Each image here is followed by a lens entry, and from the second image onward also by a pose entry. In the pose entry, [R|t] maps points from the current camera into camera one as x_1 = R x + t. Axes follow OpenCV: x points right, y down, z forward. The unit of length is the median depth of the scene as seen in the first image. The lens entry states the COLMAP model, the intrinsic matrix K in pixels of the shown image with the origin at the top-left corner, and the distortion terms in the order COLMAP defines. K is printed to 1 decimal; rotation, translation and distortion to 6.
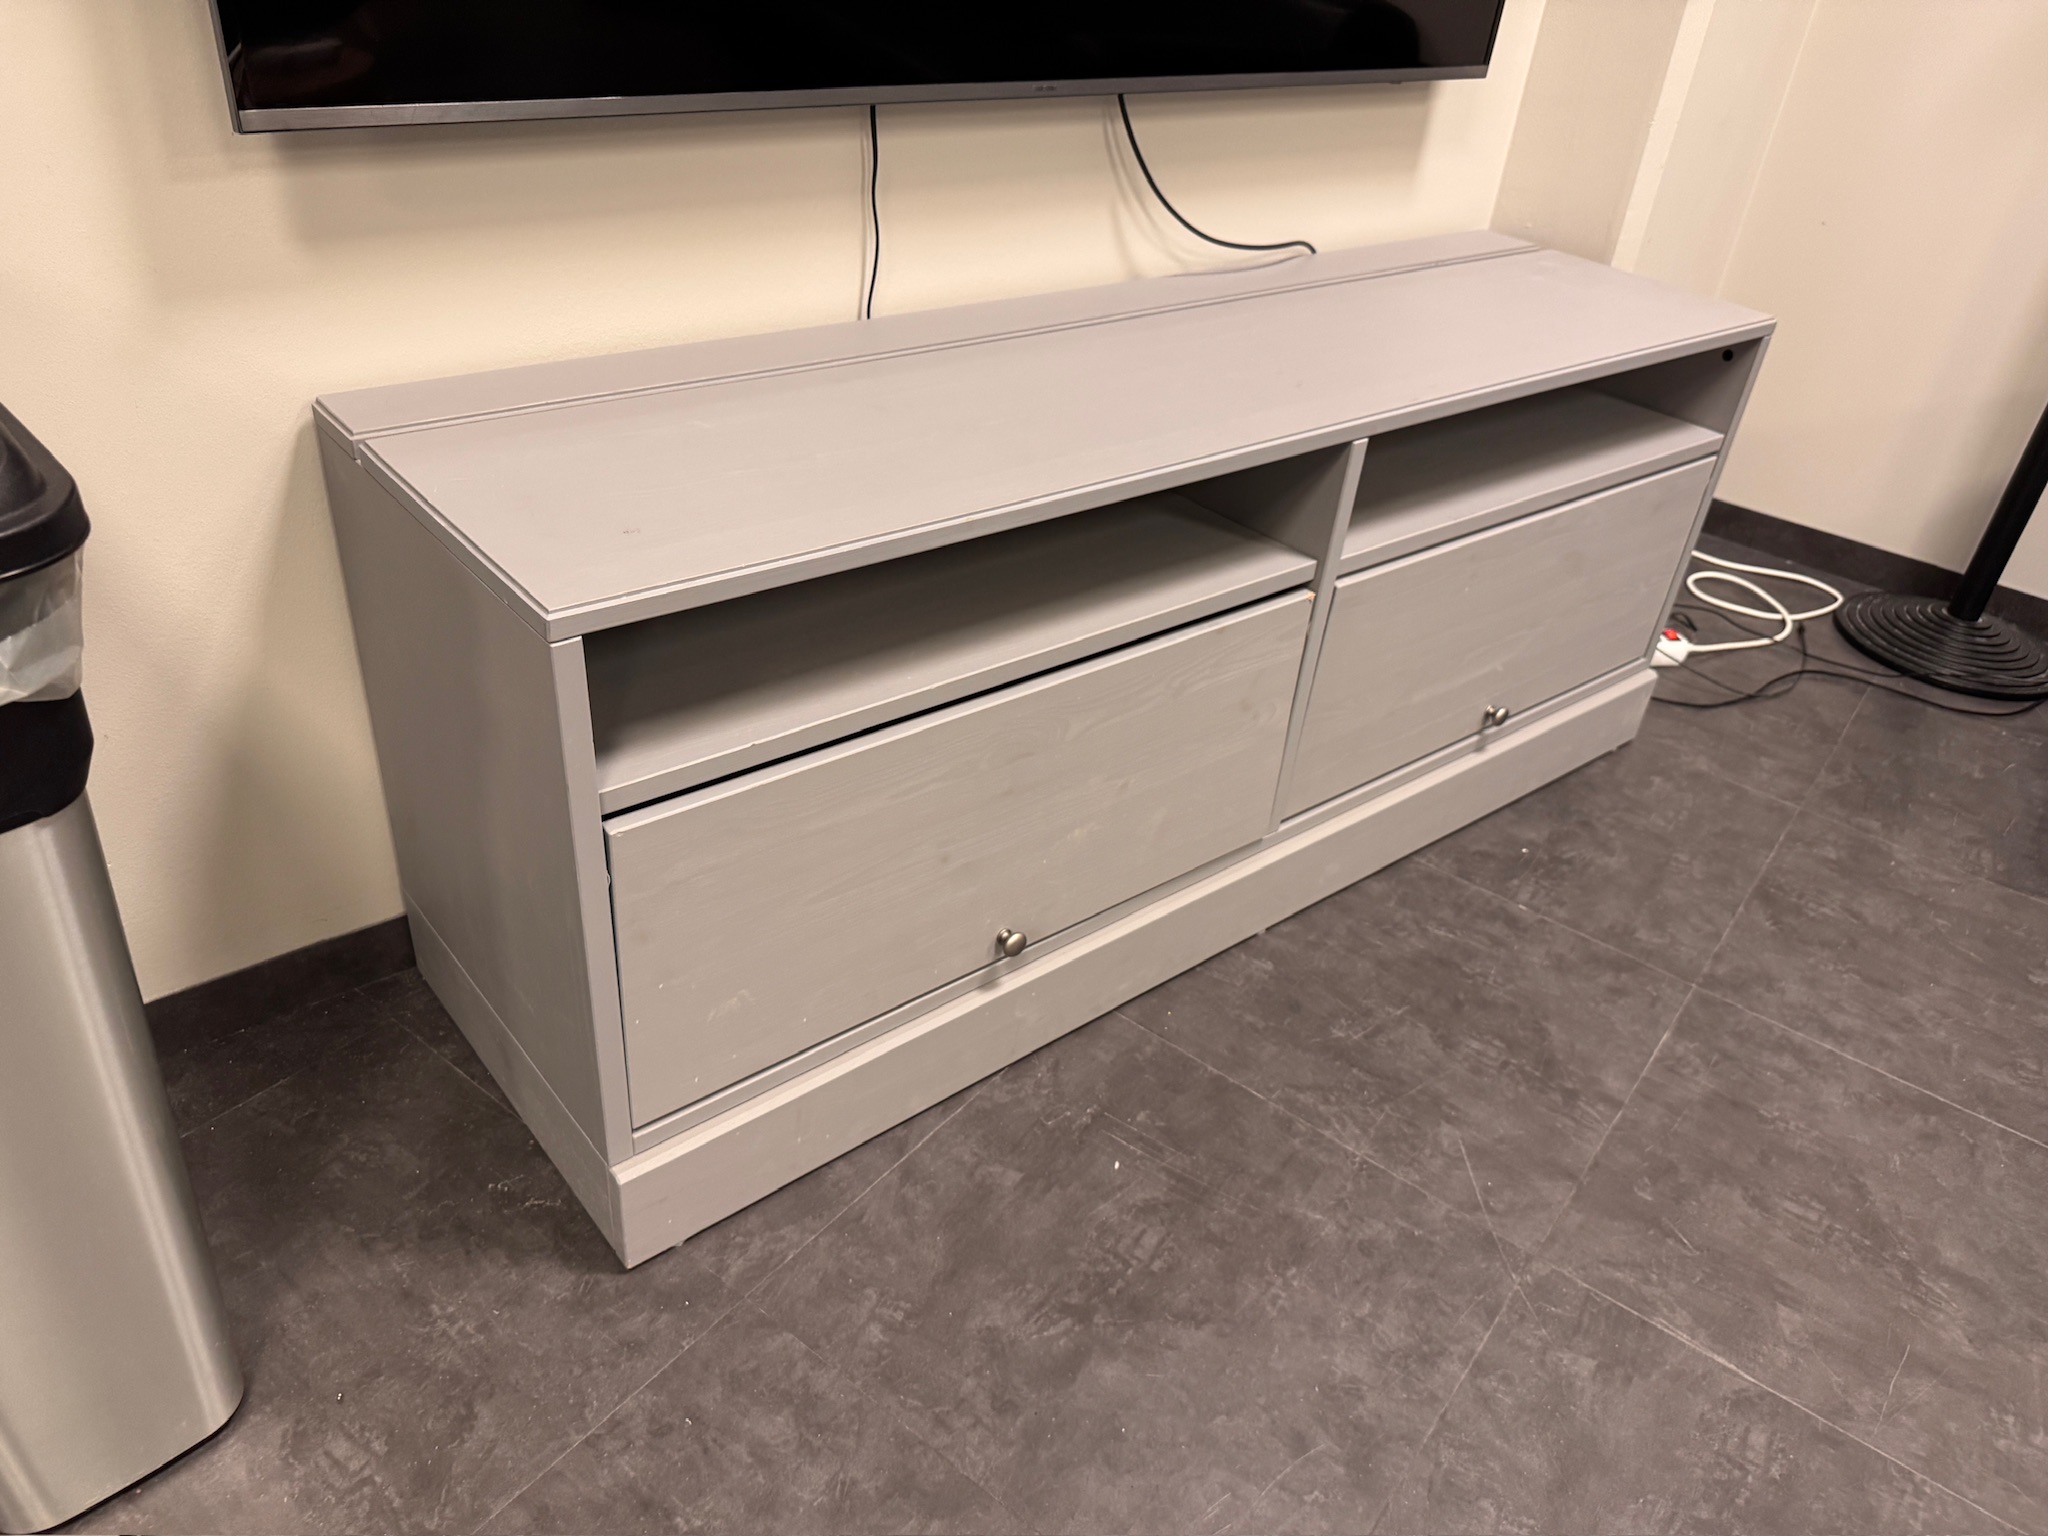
lens RADIAL K [[1439.3, 0, 1024.5], [0, 1439.3, 776.7], [0, 0, 1]] dist [0.124597, -0.238507]
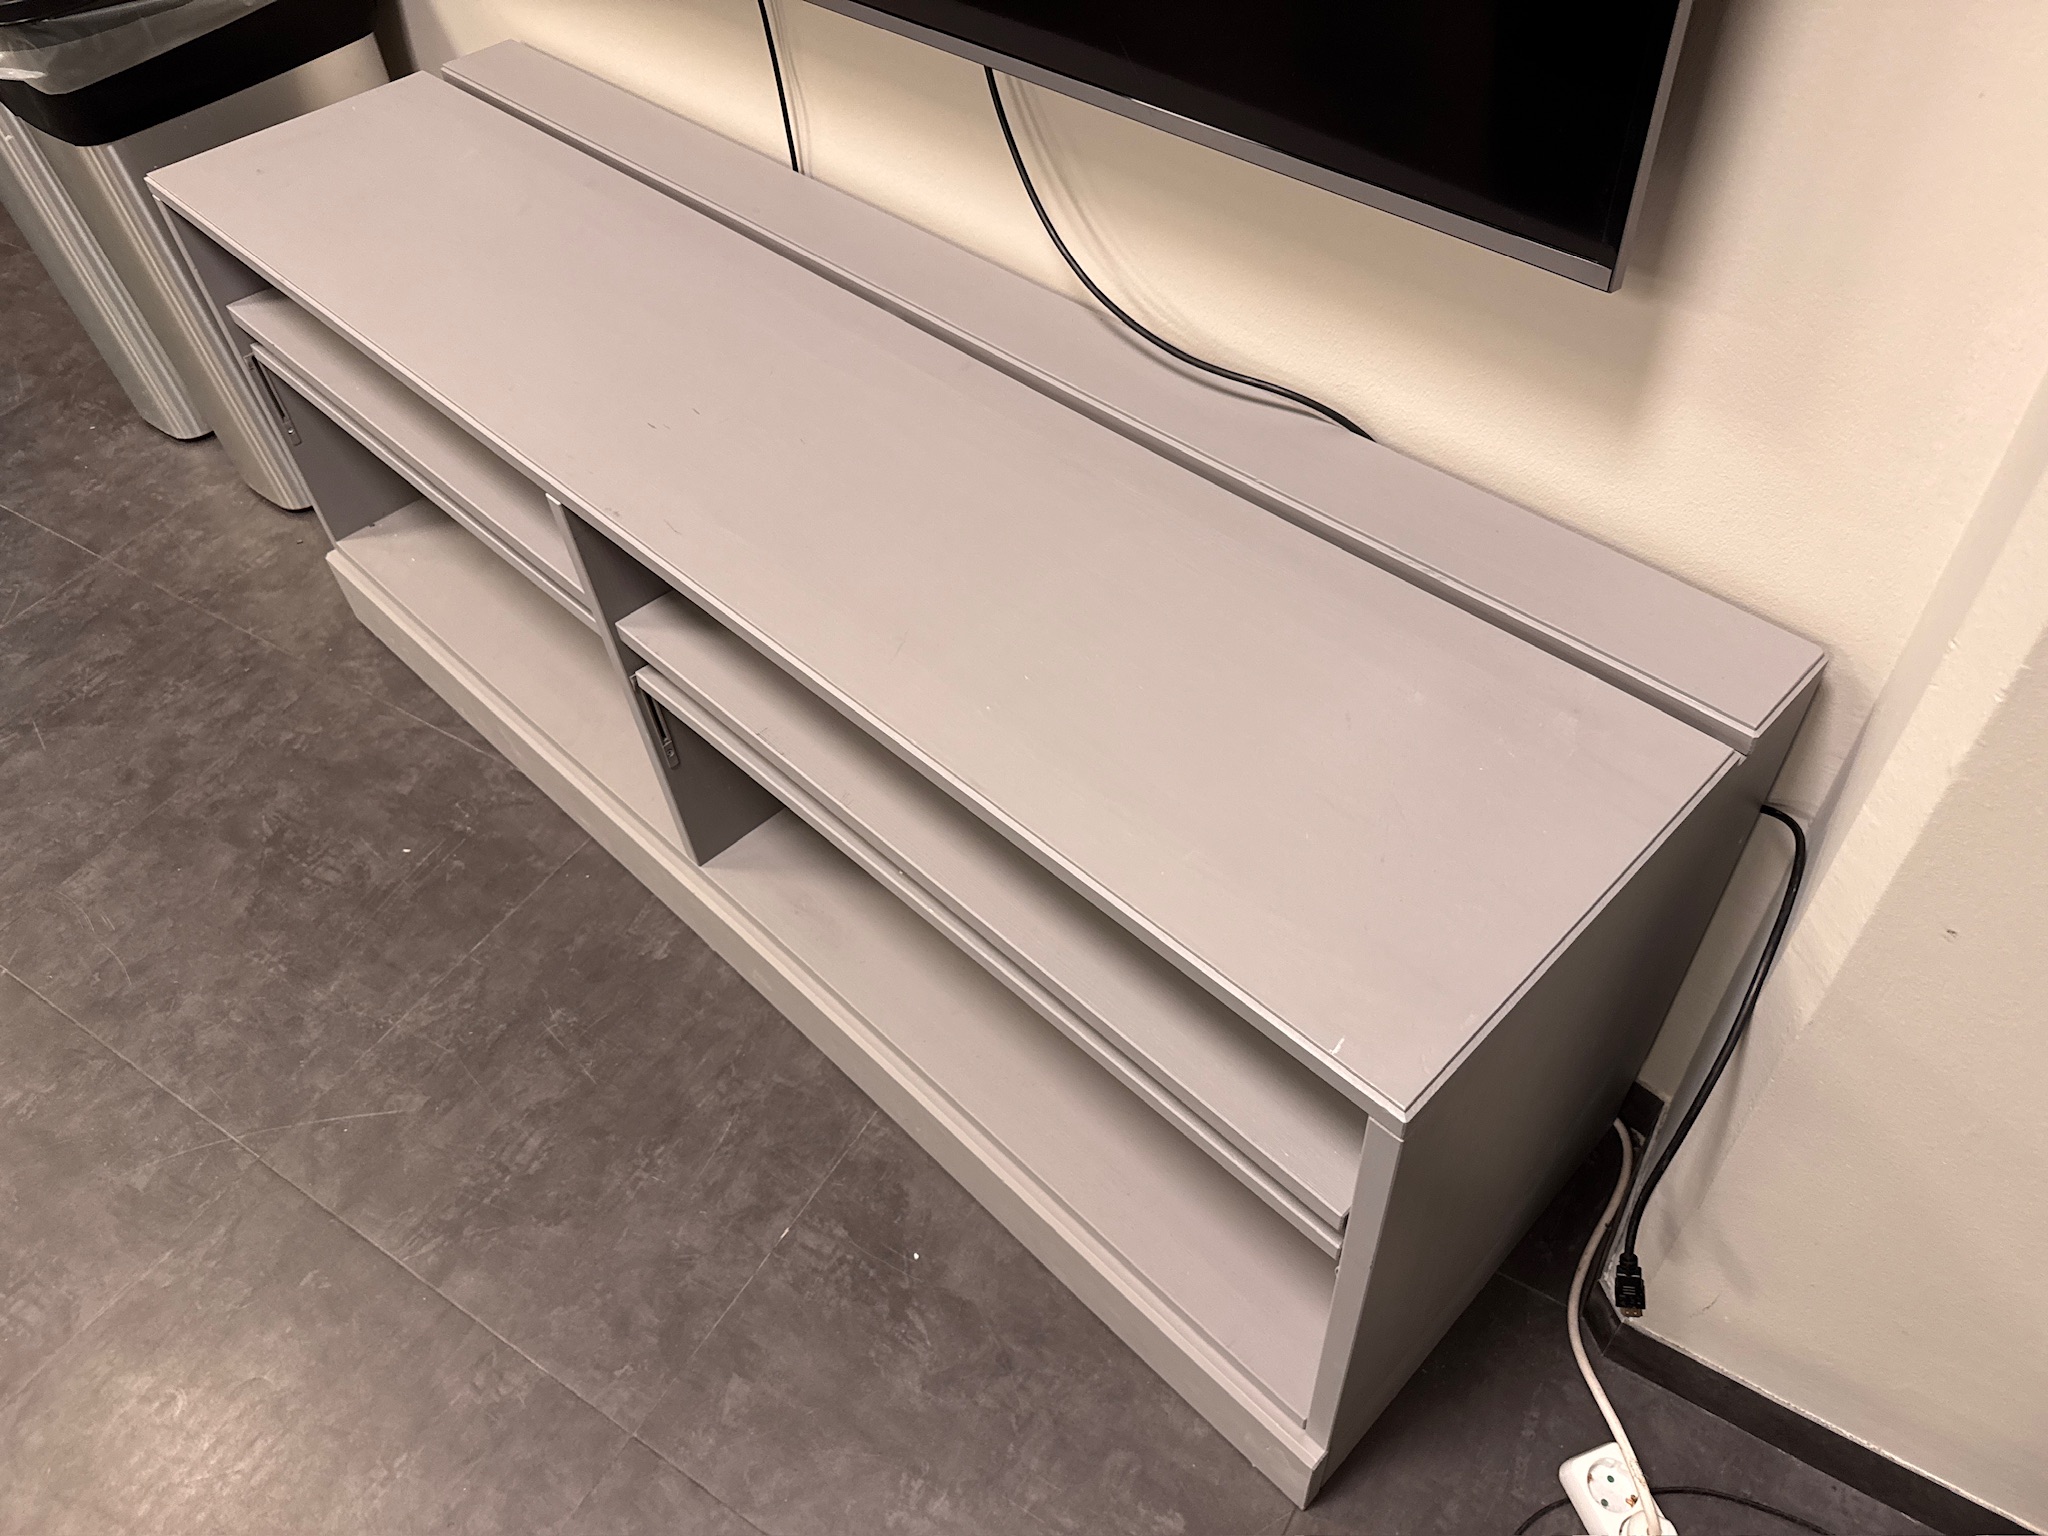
lens RADIAL K [[1435.8, 0, 1041.6], [0, 1435.8, 762.1], [0, 0, 1]] dist [-0.000151, -0.005545]
pose [[0.093522, 0.675046, -0.731824, 0.903709], [-0.491283, 0.670614, 0.555803, -0.684263], [0.865964, 0.307553, 0.394356, 0.913173]]
